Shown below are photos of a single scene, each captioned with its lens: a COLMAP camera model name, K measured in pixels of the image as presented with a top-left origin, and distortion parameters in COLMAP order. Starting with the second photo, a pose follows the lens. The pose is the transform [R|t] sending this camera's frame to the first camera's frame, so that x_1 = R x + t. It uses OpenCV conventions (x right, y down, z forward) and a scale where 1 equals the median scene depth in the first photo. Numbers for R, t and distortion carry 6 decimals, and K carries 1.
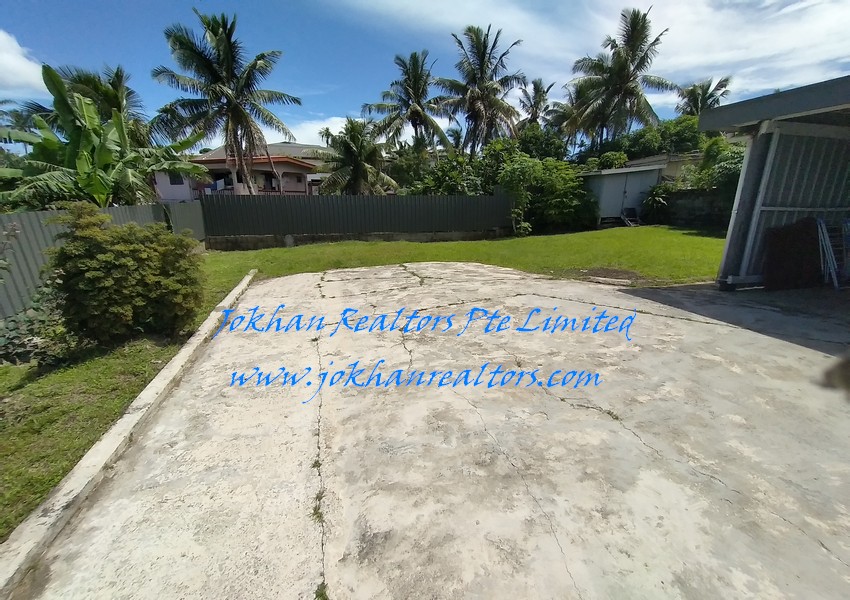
lens RADIAL K [[380.6, 0, 422.4], [0, 380.6, 305.0], [0, 0, 1]] dist [0.001775, -0.001702]
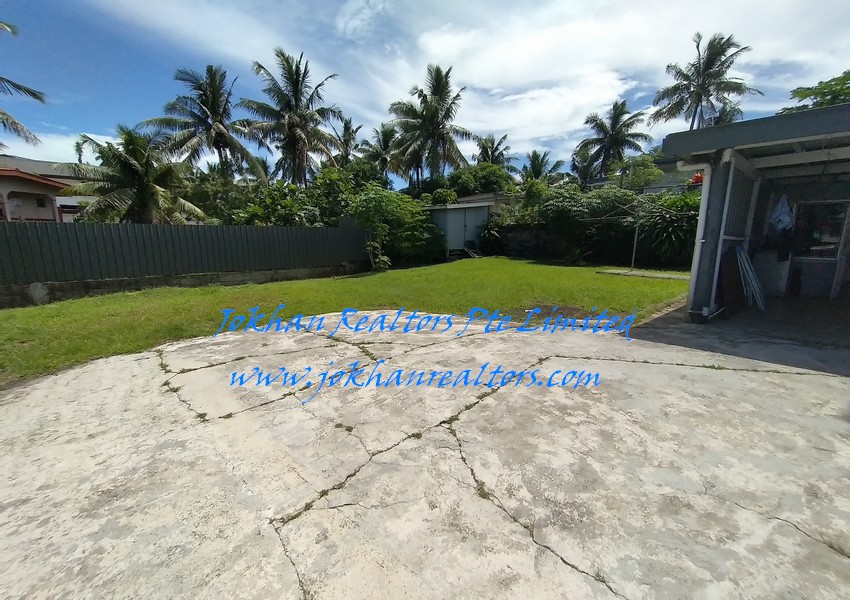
lens RADIAL K [[380.6, 0, 421.0], [0, 380.6, 305.3], [0, 0, 1]] dist [0.001775, -0.001702]
pose [[0.885127, -0.080293, 0.458369, -0.061607], [0.119077, 0.991288, -0.056295, -0.027982], [-0.449856, 0.104410, 0.886977, 0.119181]]
